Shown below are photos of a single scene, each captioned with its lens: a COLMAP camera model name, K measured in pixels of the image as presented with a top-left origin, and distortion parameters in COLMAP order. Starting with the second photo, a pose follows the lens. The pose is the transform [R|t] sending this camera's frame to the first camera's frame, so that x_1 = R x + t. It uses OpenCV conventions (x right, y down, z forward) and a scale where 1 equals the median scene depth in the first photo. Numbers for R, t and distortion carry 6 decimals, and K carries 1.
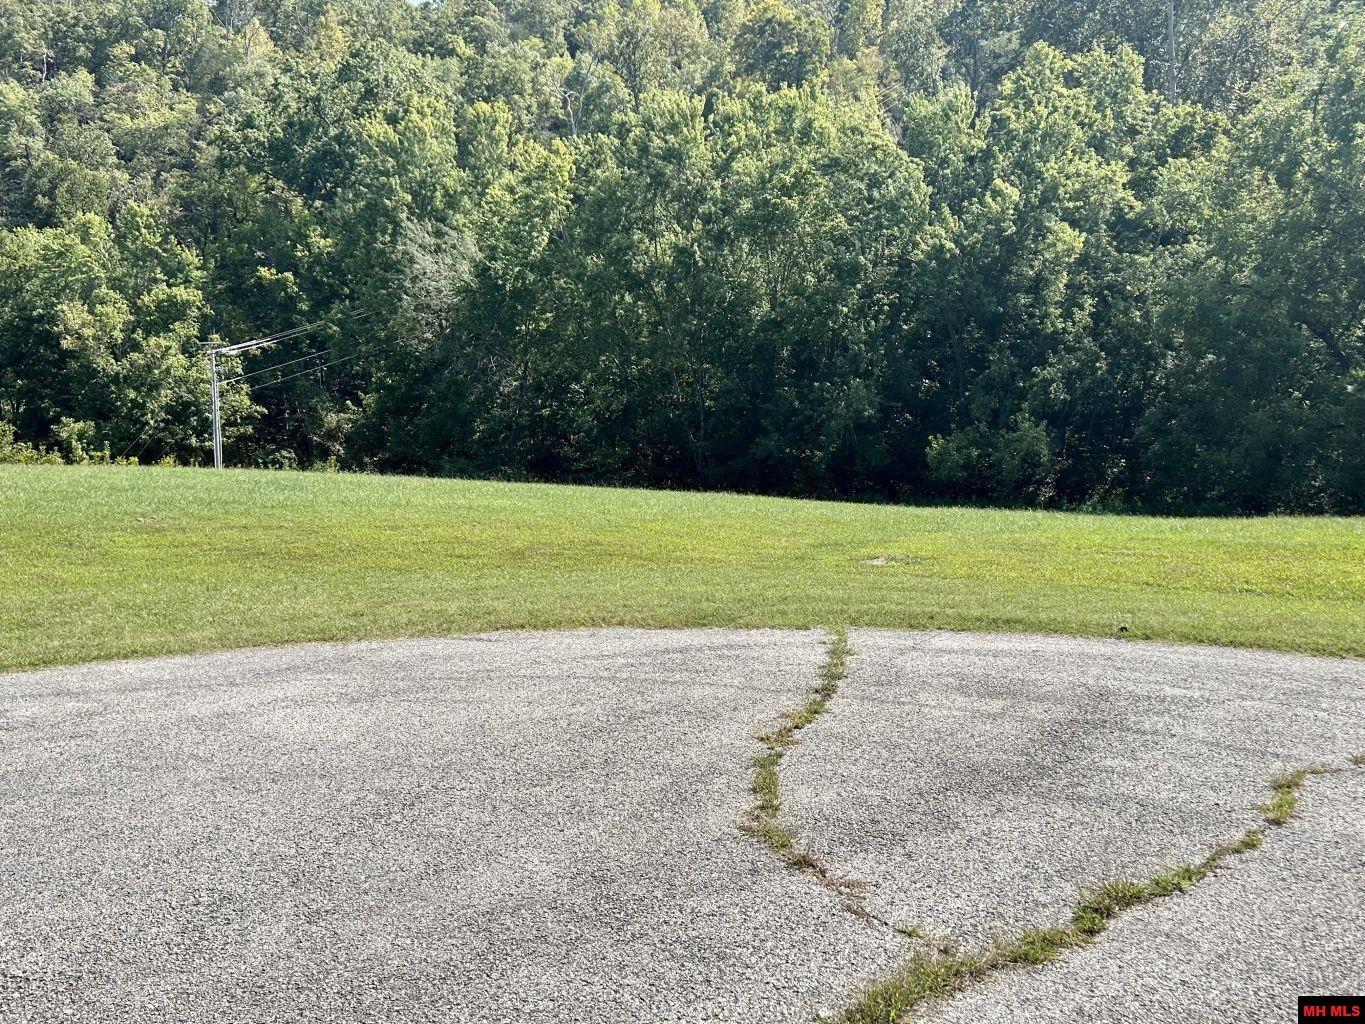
lens RADIAL K [[1310.2, 0, 682.5], [0, 1310.2, 512.0], [0, 0, 1]] dist [0.001648, 0.007346]
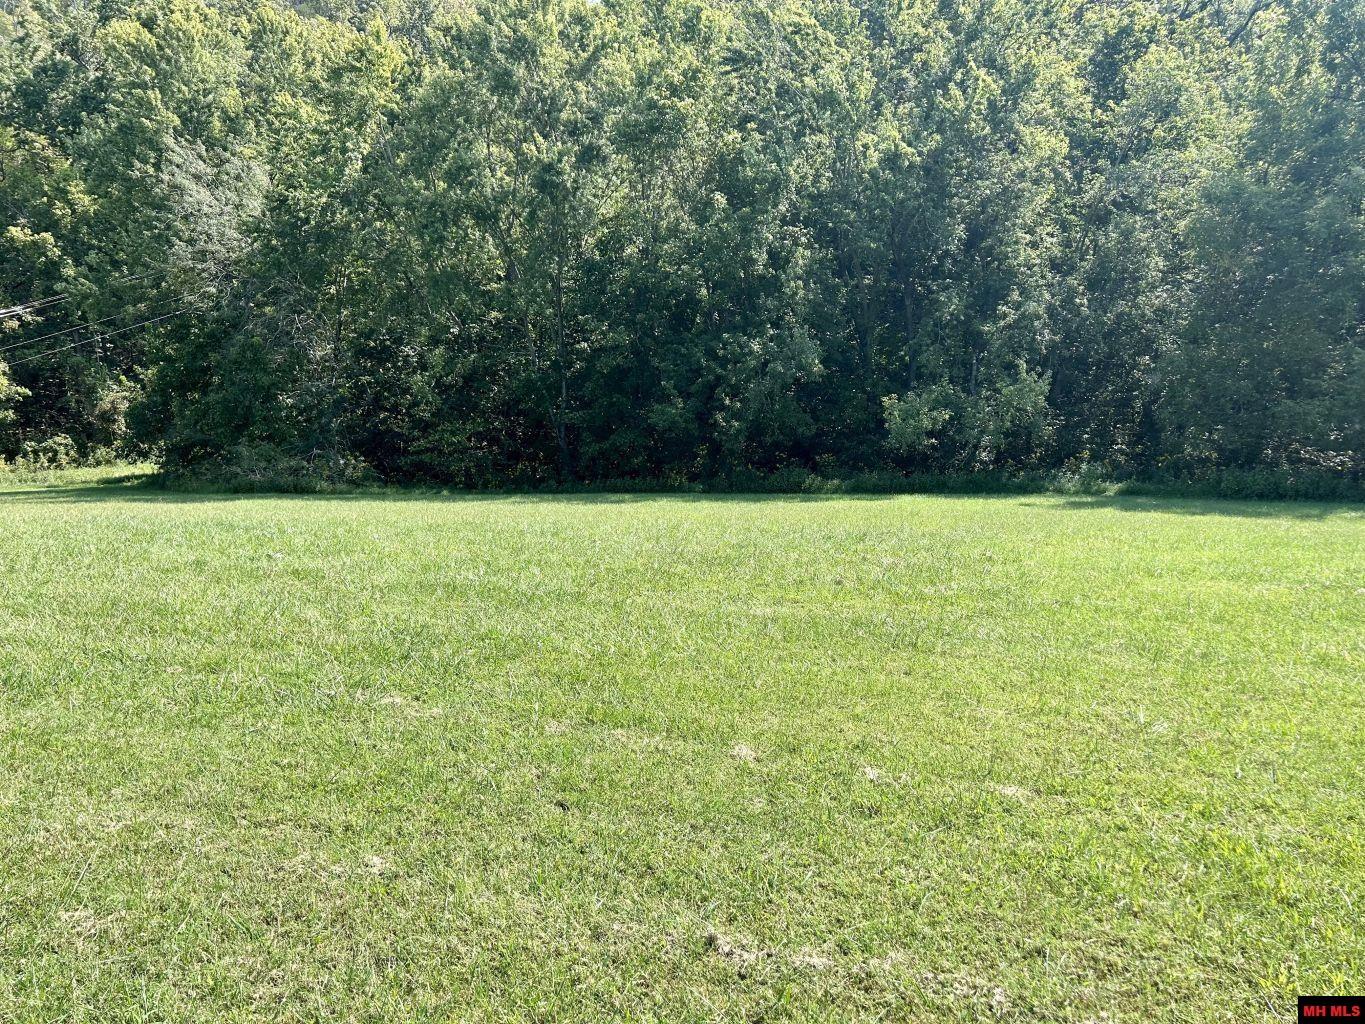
lens RADIAL K [[1029.0, 0, 682.5], [0, 1029.0, 512.0], [0, 0, 1]] dist [0.003538, -0.009254]
pose [[0.977751, -0.053919, 0.202722, -0.047096], [0.043881, 0.997593, 0.053691, -0.020257], [-0.205129, -0.043600, 0.977763, 0.316419]]
